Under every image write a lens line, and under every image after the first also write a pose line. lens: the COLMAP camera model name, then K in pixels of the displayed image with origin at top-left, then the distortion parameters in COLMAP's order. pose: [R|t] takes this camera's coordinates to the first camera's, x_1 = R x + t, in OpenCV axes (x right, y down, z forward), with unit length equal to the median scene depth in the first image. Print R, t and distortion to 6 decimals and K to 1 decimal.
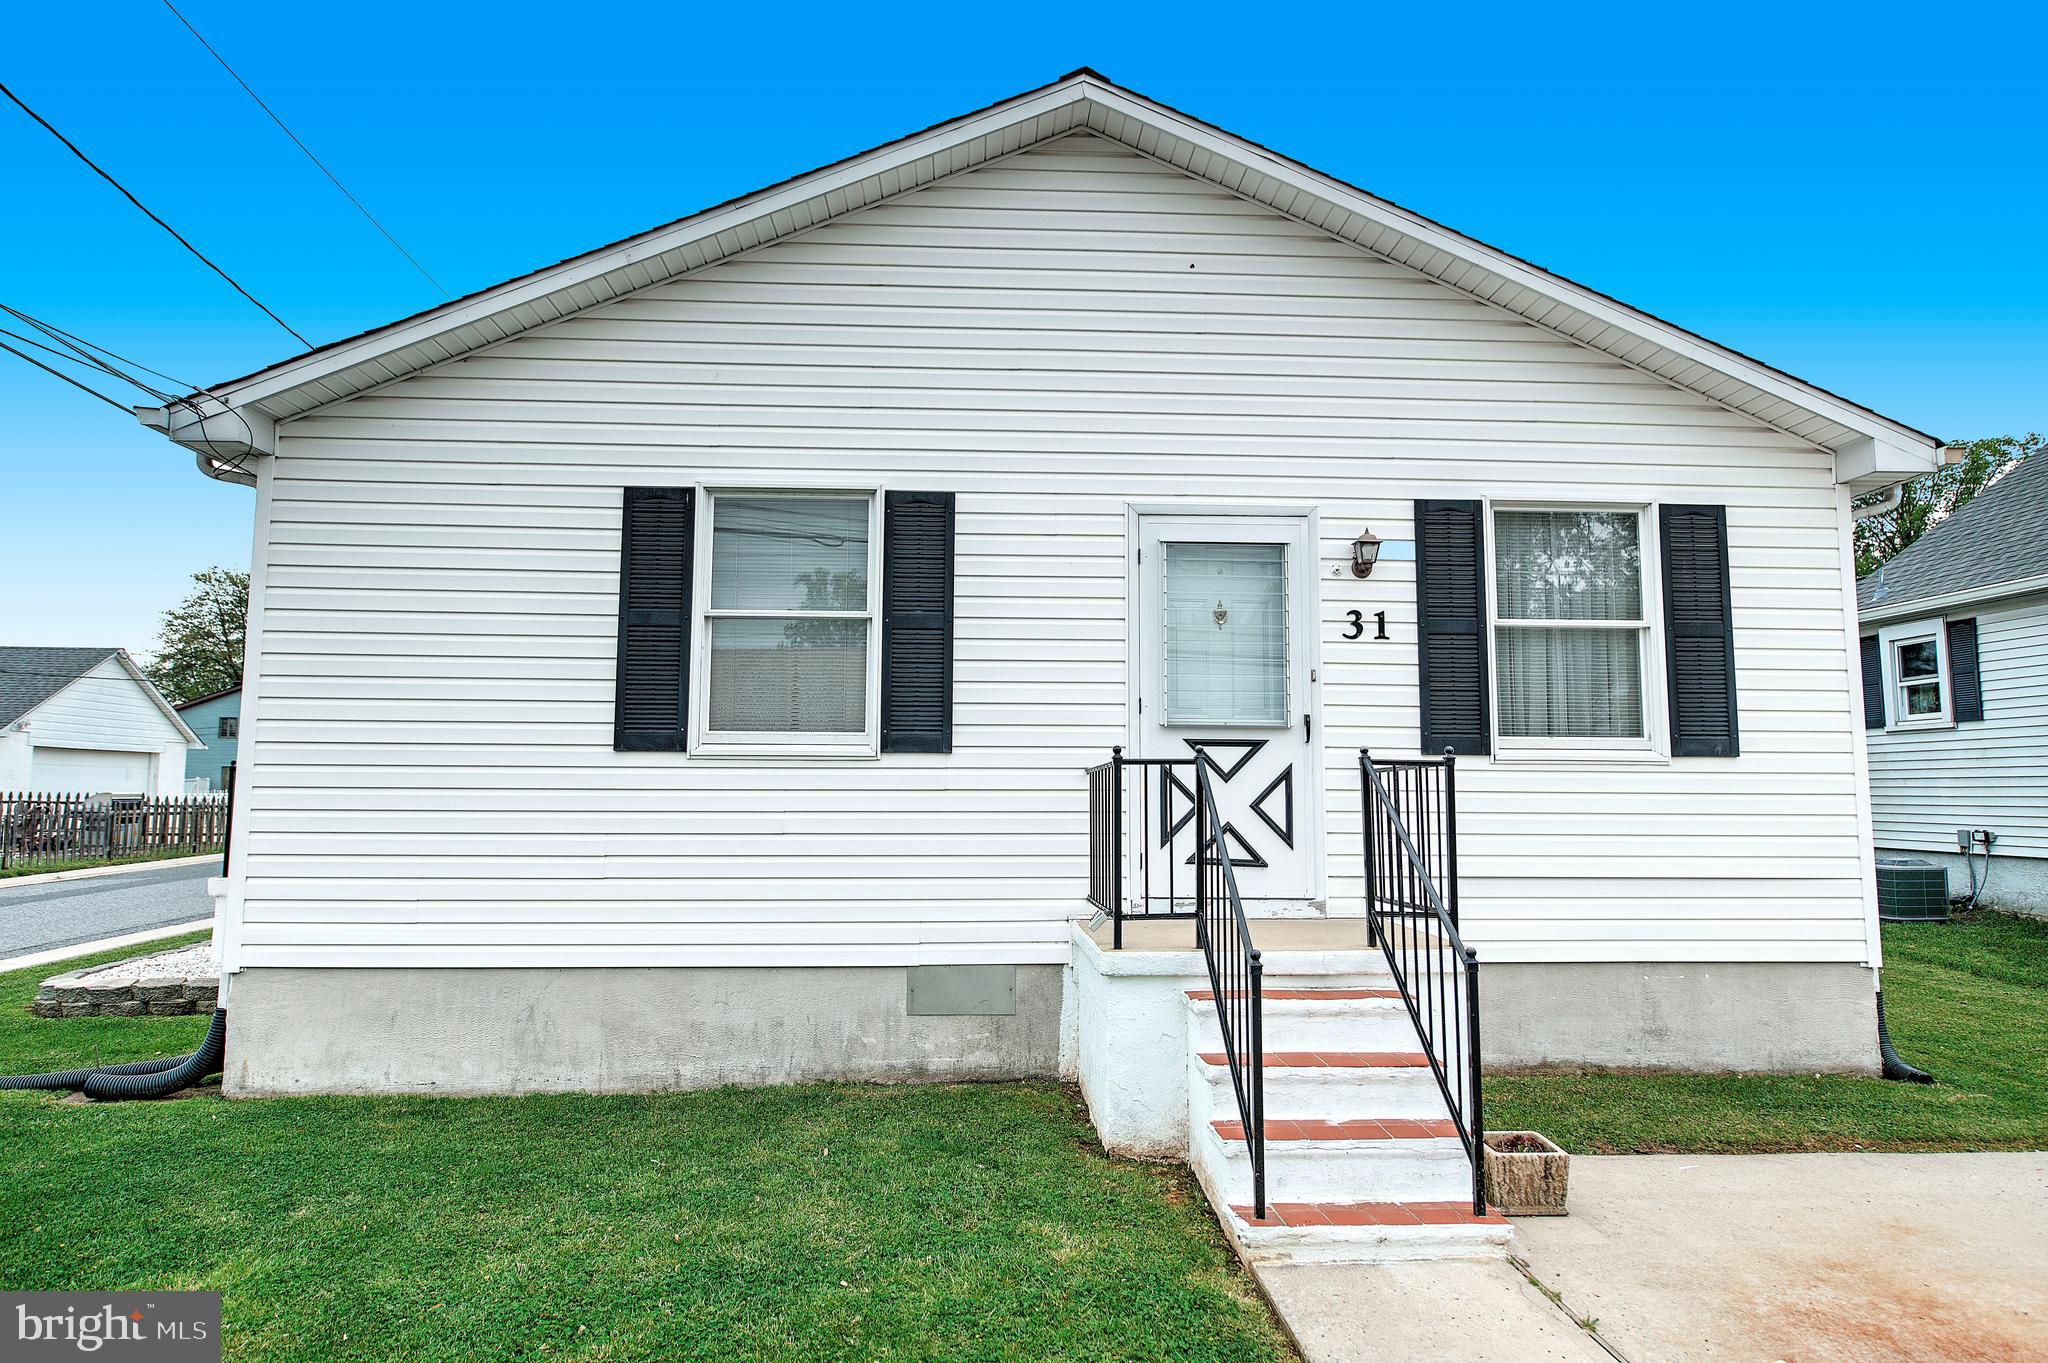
lens RADIAL K [[1224.1, 0, 1024.0], [0, 1224.1, 681.5], [0, 0, 1]] dist [-0.001281, -0.000926]
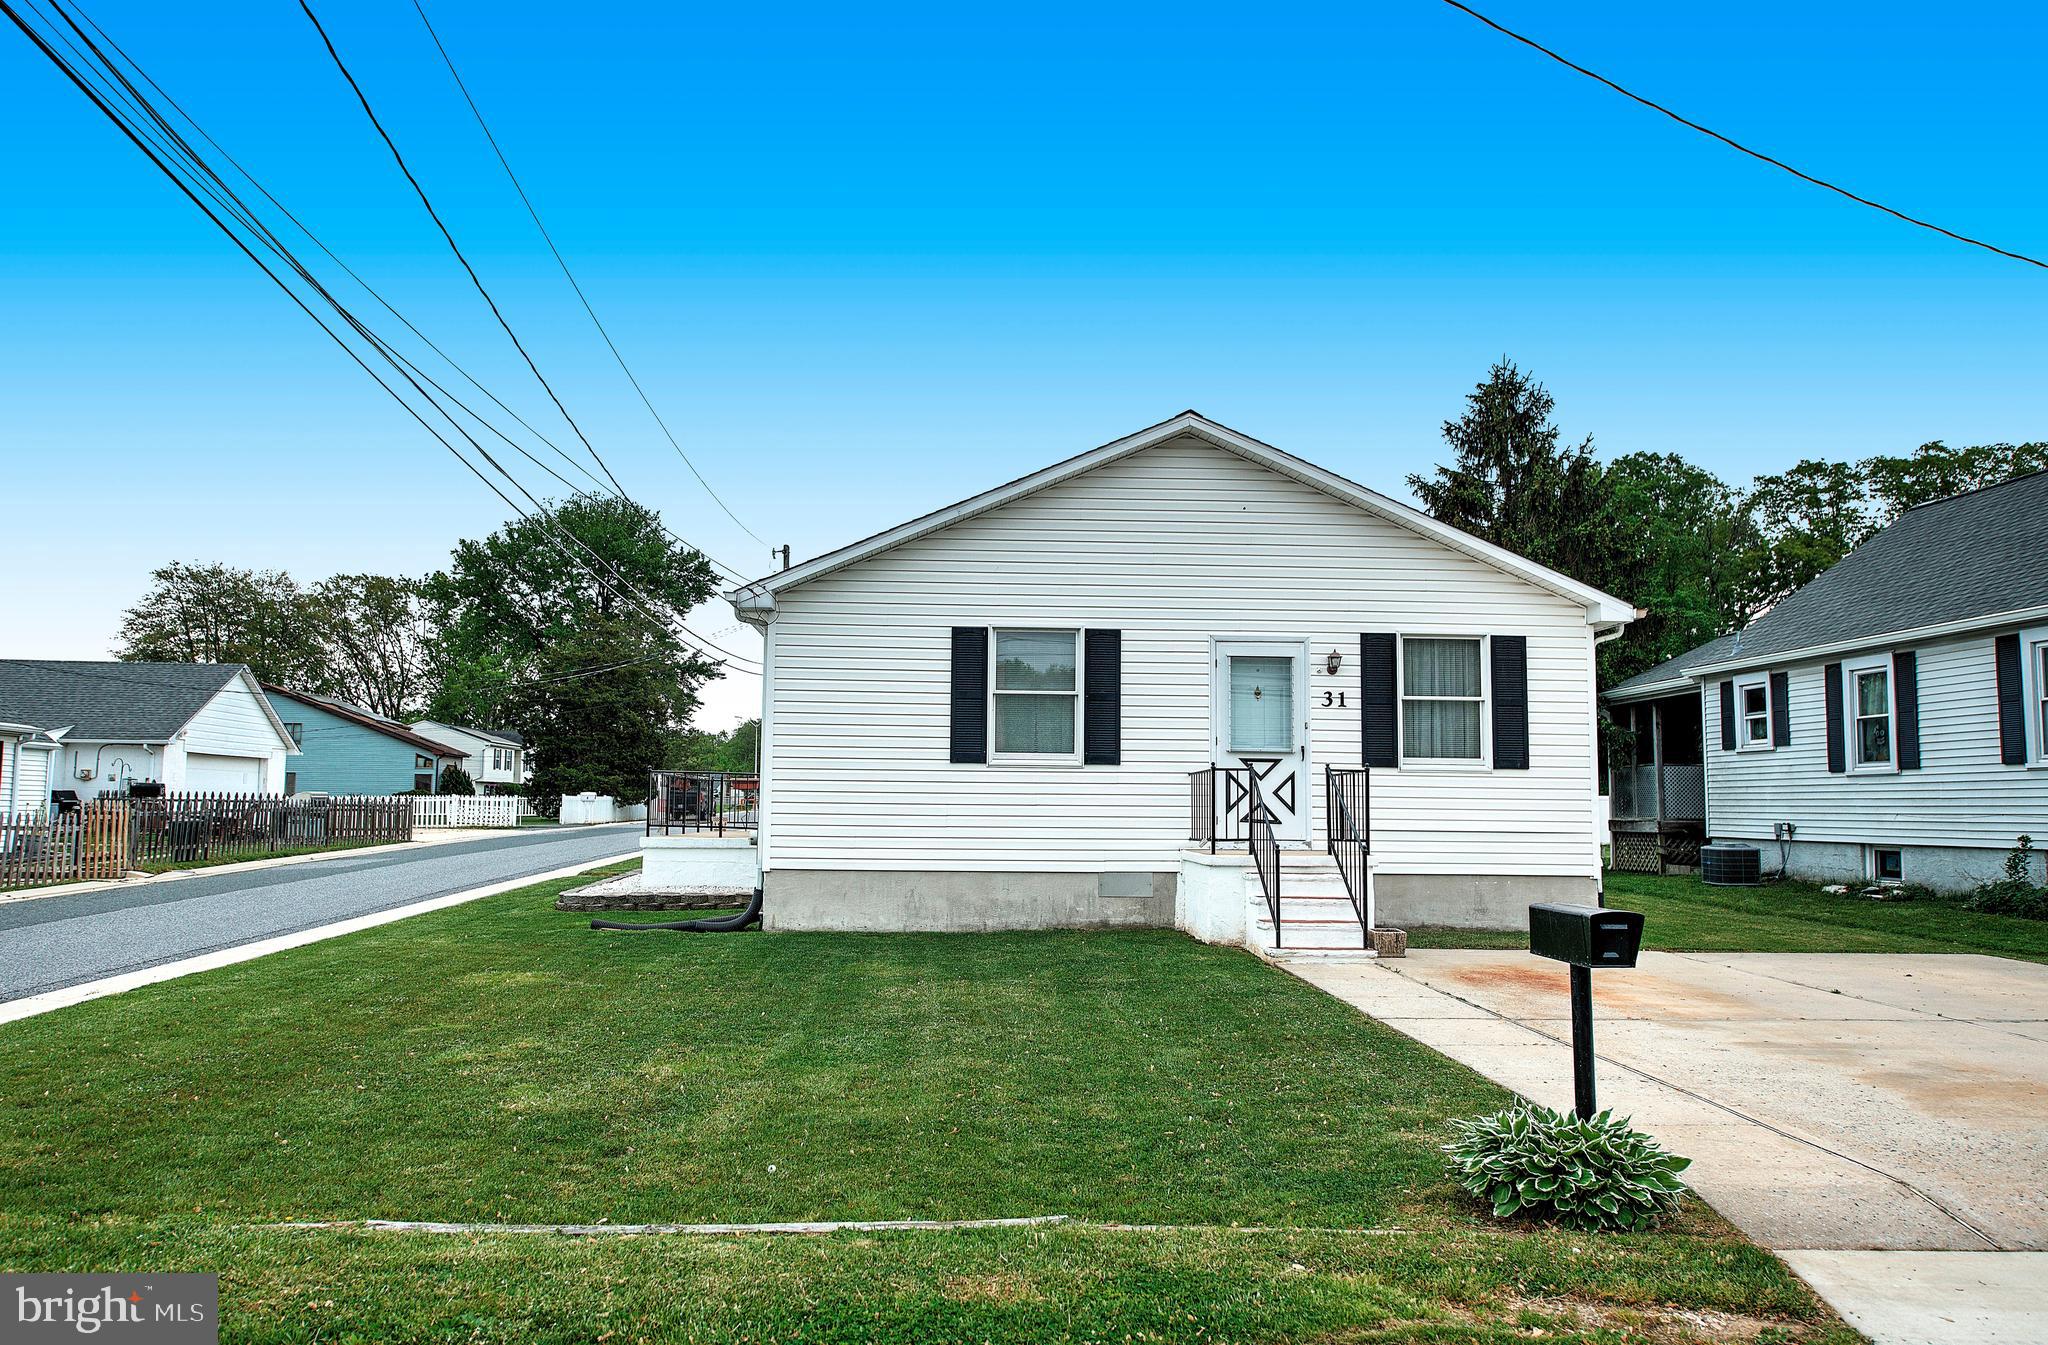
lens RADIAL K [[1421.3, 0, 968.1], [0, 1421.3, 700.9], [0, 0, 1]] dist [-0.002871, -0.001004]
pose [[0.999825, 0.005598, -0.017834, -0.258617], [-0.005329, 0.999872, 0.015103, -0.075249], [0.017916, -0.015006, 0.999727, -1.256021]]
